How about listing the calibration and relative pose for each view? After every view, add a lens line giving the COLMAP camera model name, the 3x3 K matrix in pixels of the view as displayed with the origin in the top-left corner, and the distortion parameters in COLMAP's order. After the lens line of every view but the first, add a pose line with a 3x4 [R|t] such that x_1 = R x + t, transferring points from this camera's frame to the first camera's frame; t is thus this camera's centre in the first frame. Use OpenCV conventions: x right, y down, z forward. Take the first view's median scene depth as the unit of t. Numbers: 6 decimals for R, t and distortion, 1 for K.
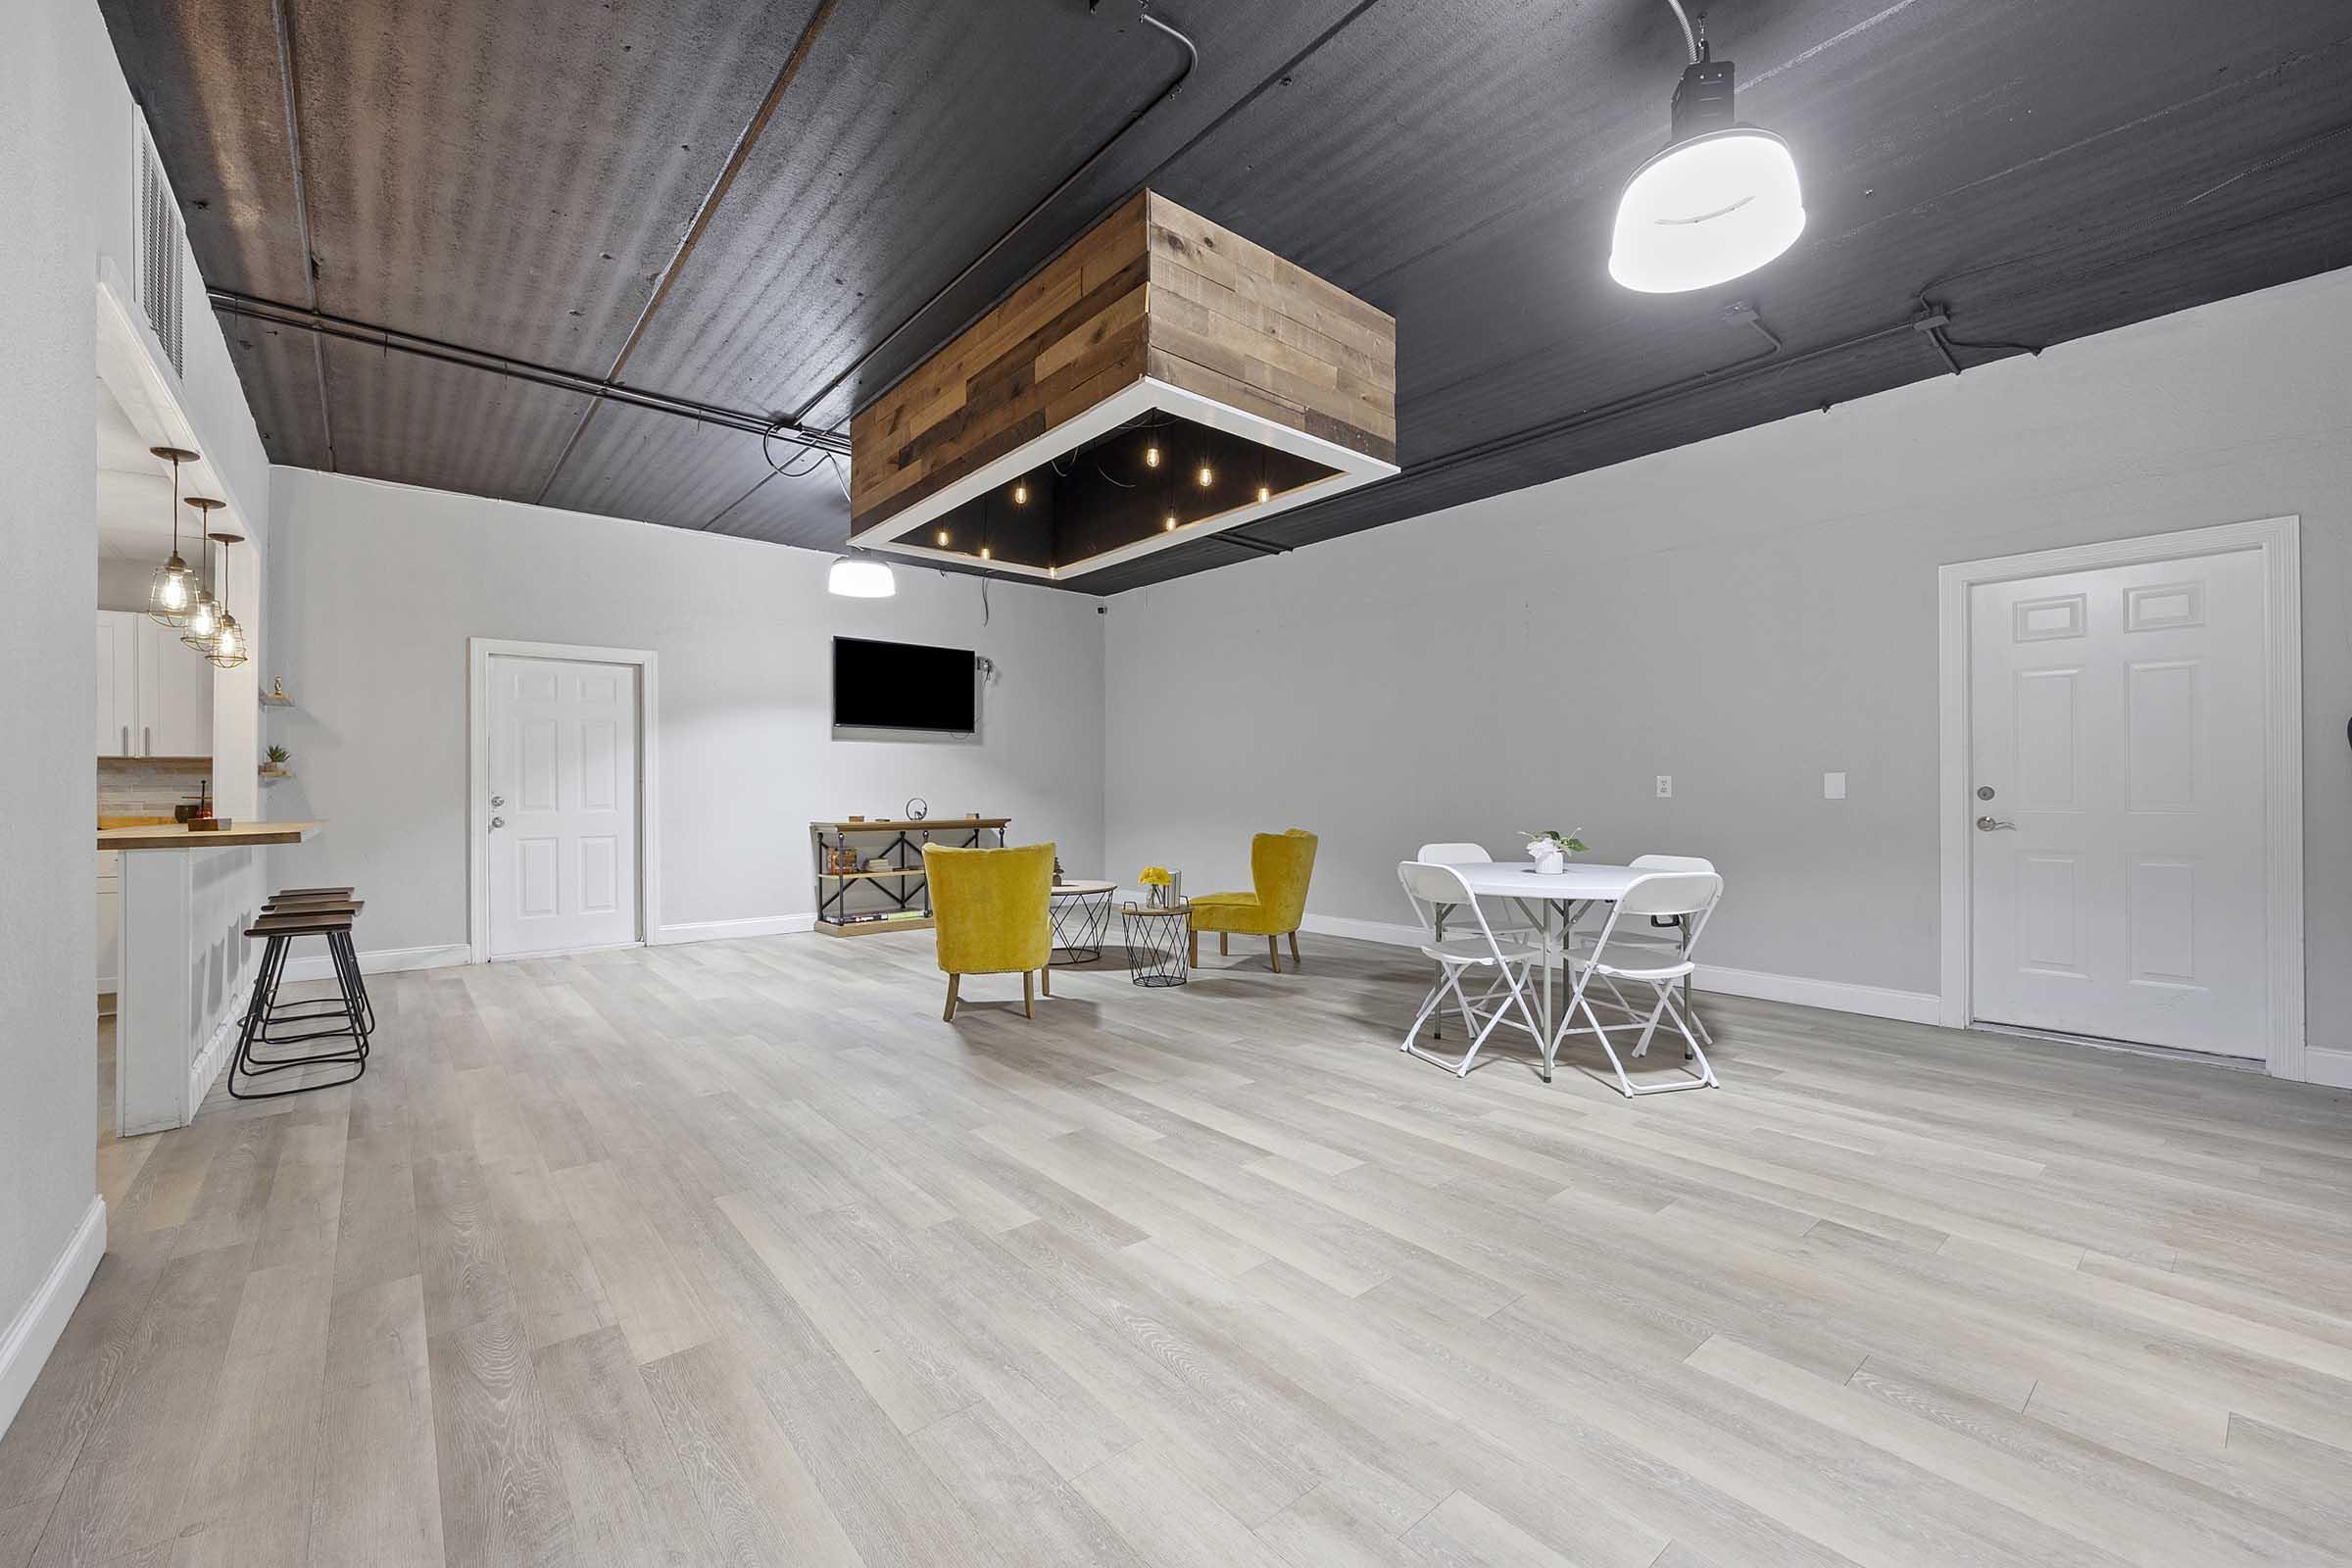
lens RADIAL K [[950.4, 0, 1175.0], [0, 950.4, 784.0], [0, 0, 1]] dist [0.008221, -0.000286]
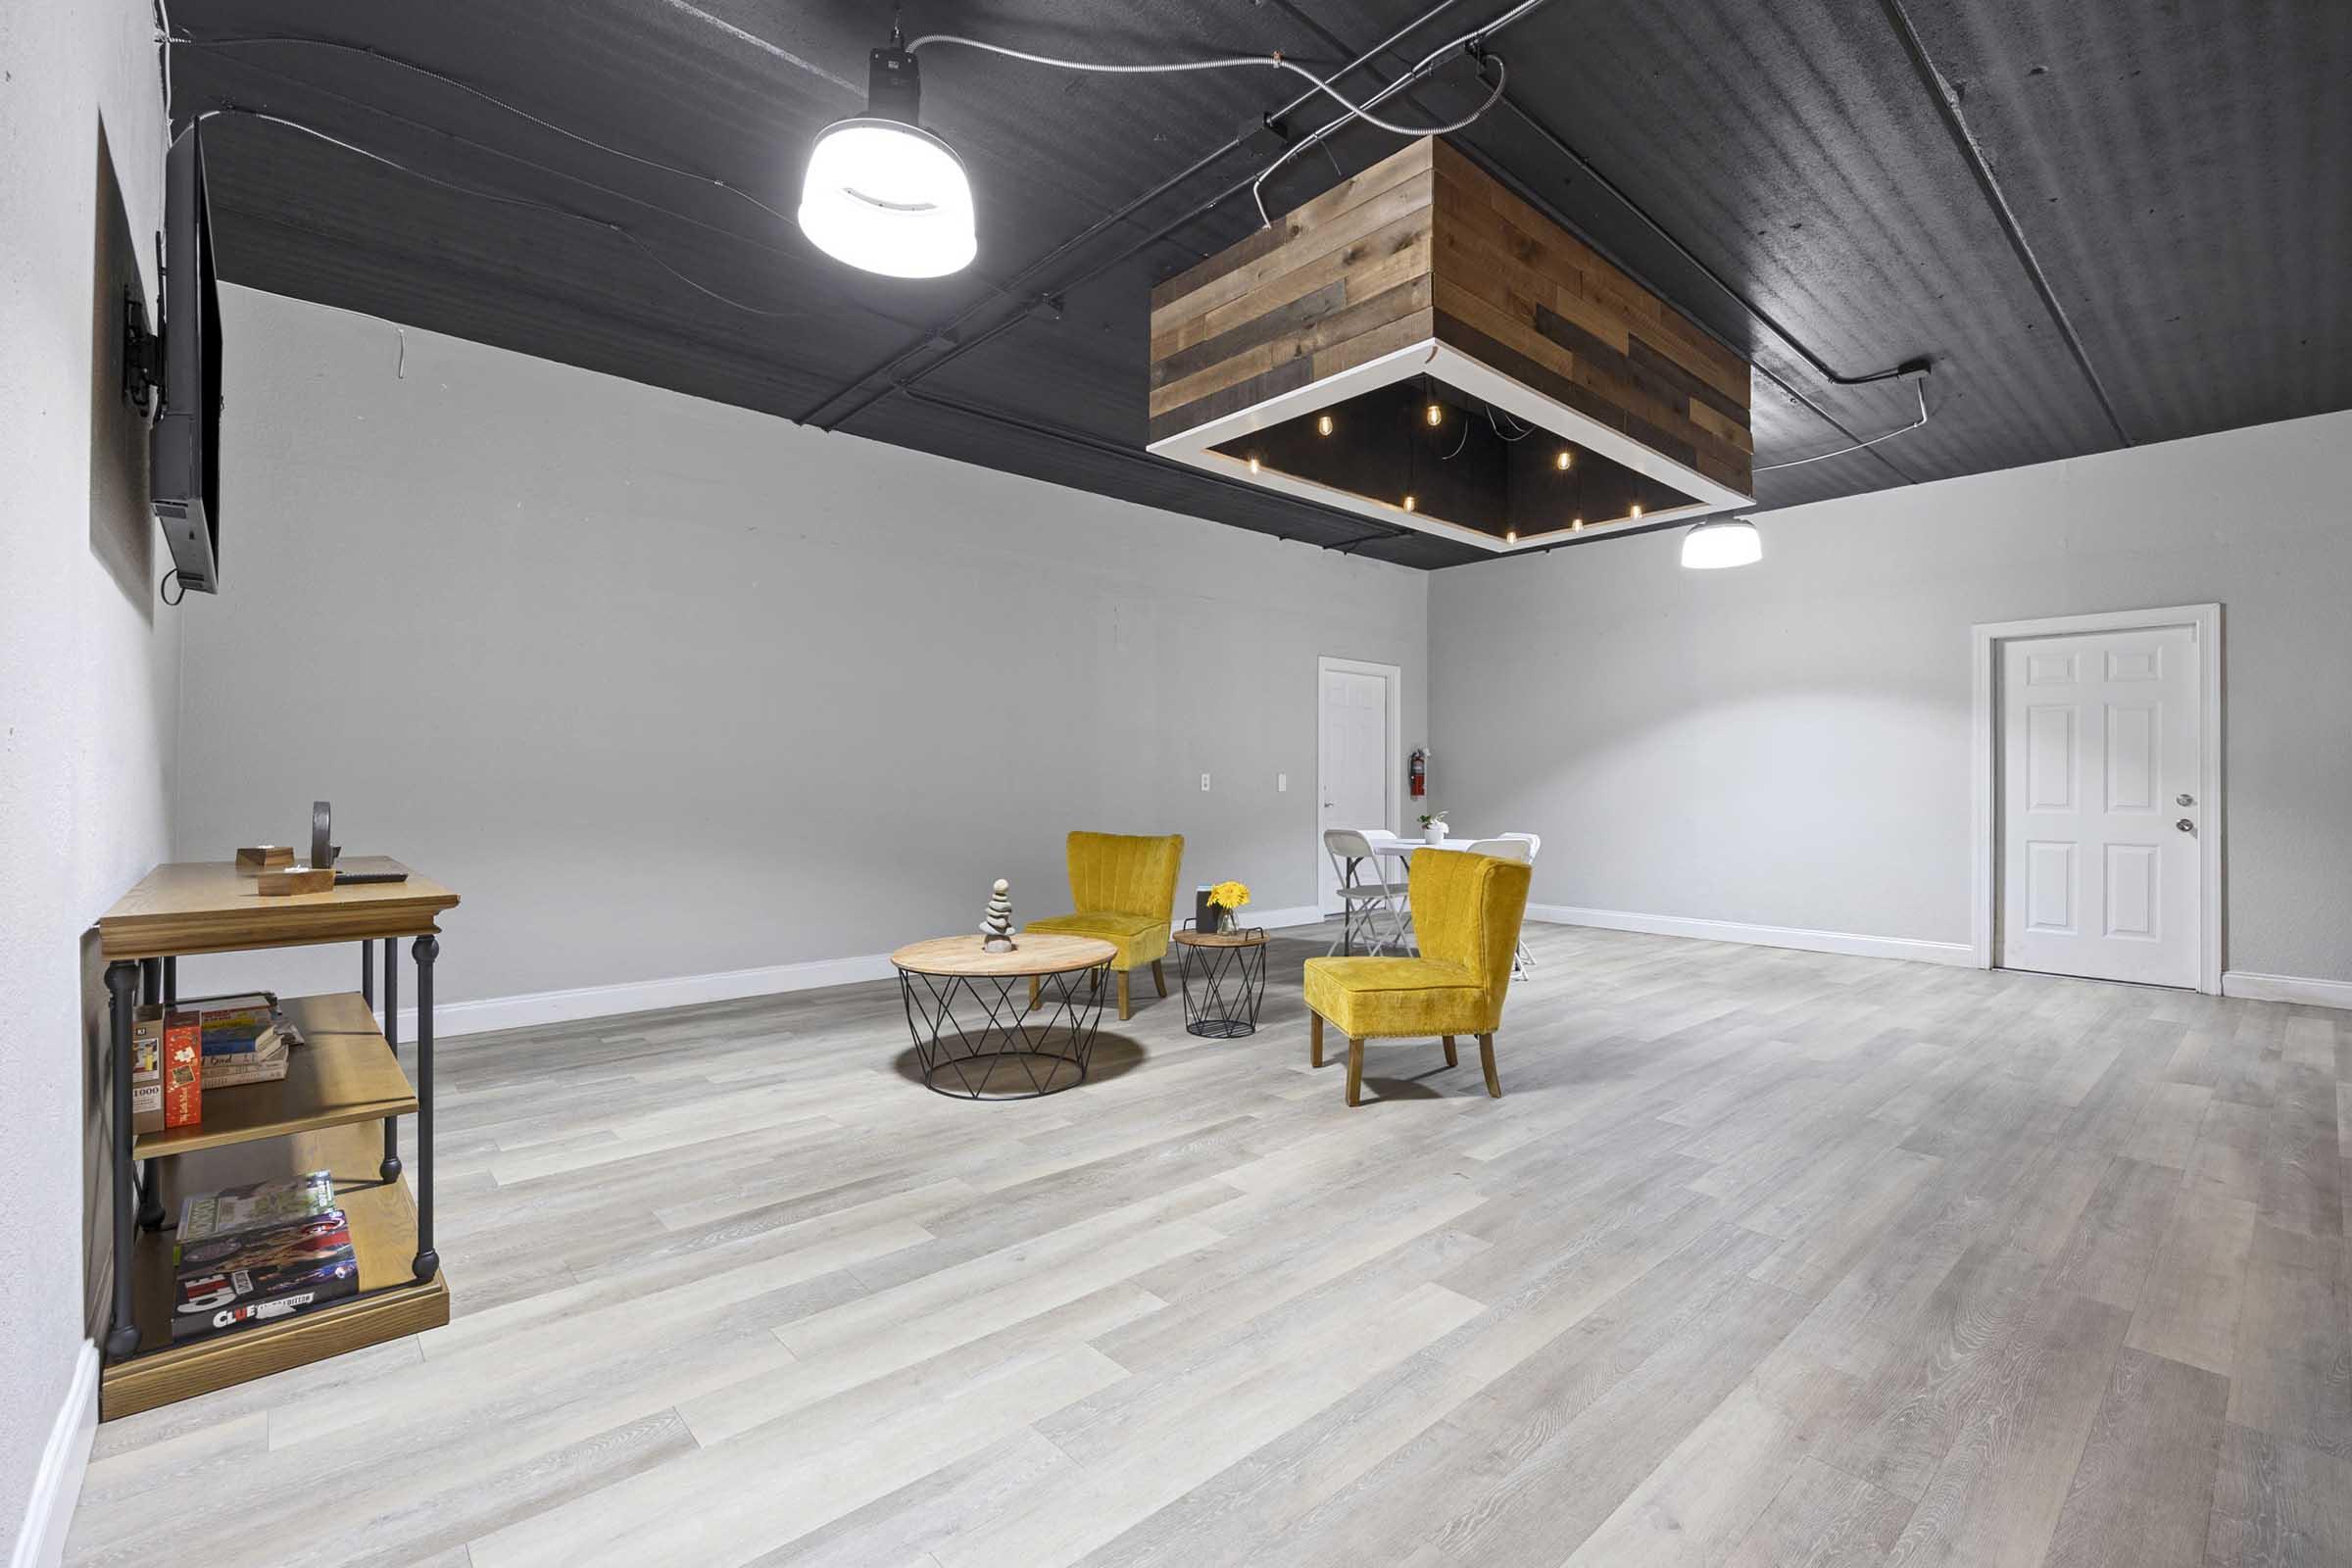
lens RADIAL K [[1026.8, 0, 1174.0], [0, 1026.8, 778.2], [0, 0, 1]] dist [-0.007712, -0.000749]
pose [[-0.028897, 0.008840, 0.999543, -1.220673], [-0.011658, 0.999890, -0.009180, 0.014559], [-0.999514, -0.011918, -0.028791, 1.512187]]
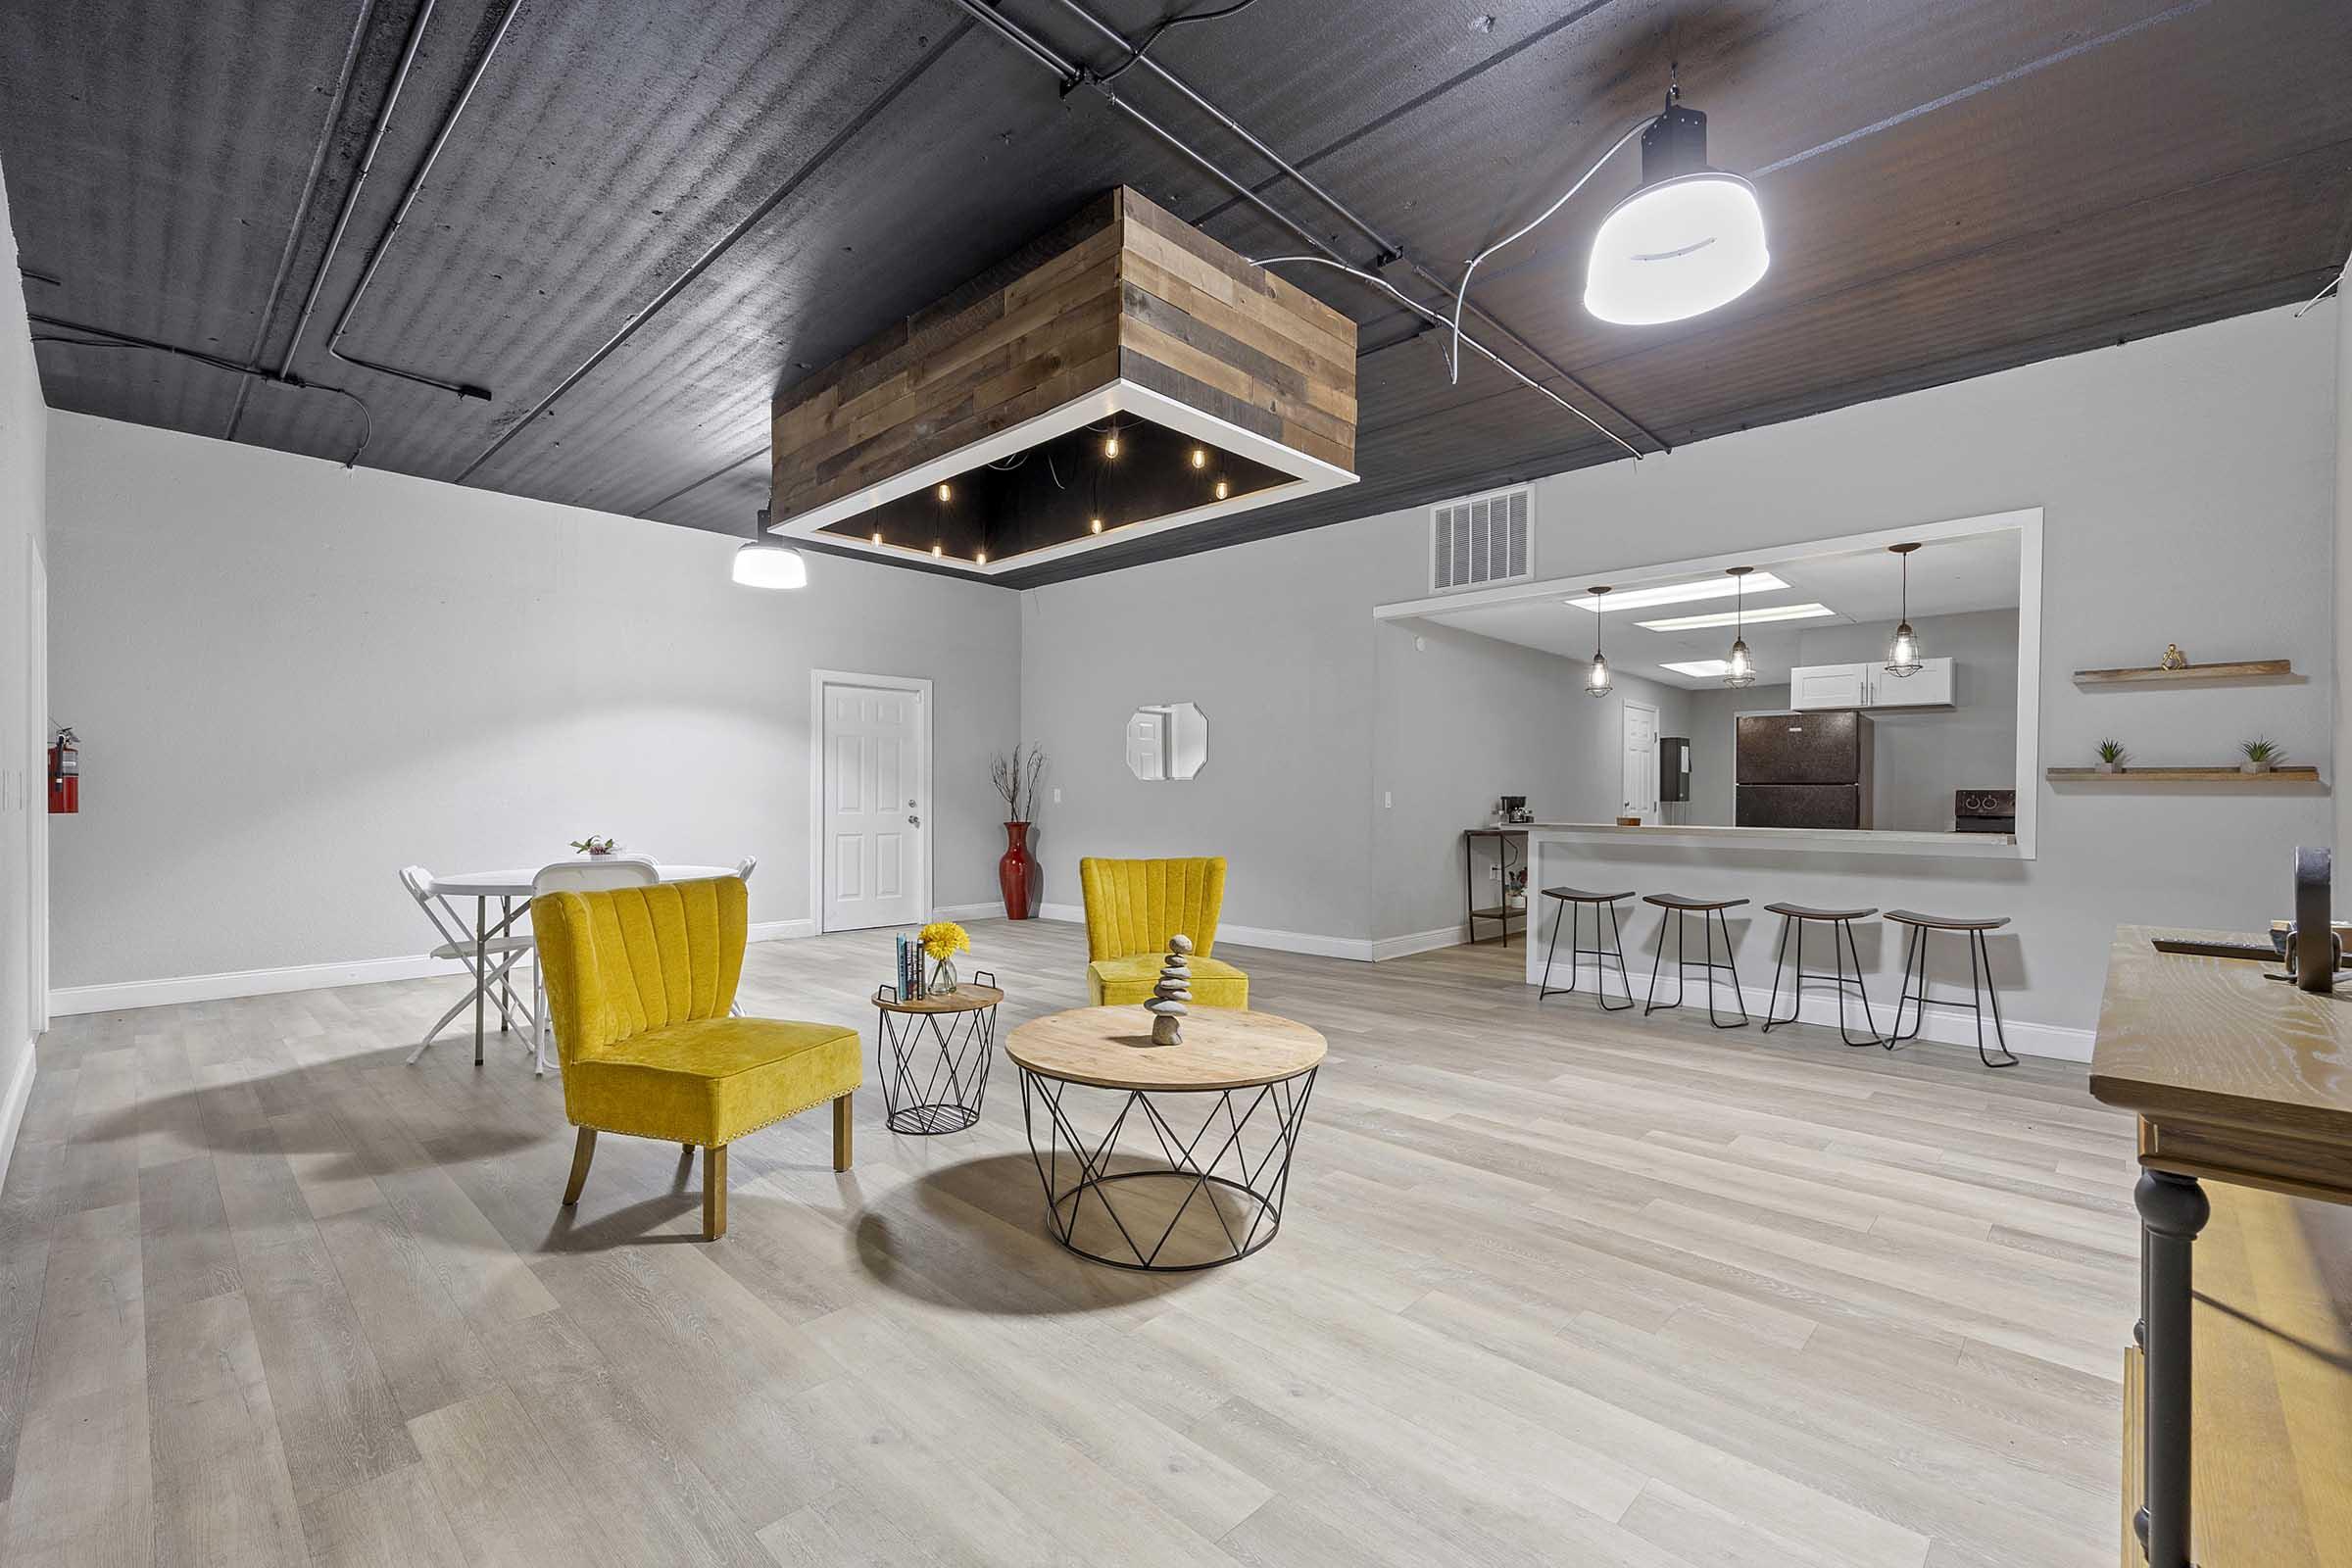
lens RADIAL K [[1011.6, 0, 1178.0], [0, 1011.6, 798.6], [0, 0, 1]] dist [0.018490, 0.000148]
pose [[-0.994243, -0.001575, -0.107135, -0.138845], [-0.001077, 0.999988, -0.004699, 0.014373], [0.107141, -0.004557, -0.994233, 2.341403]]
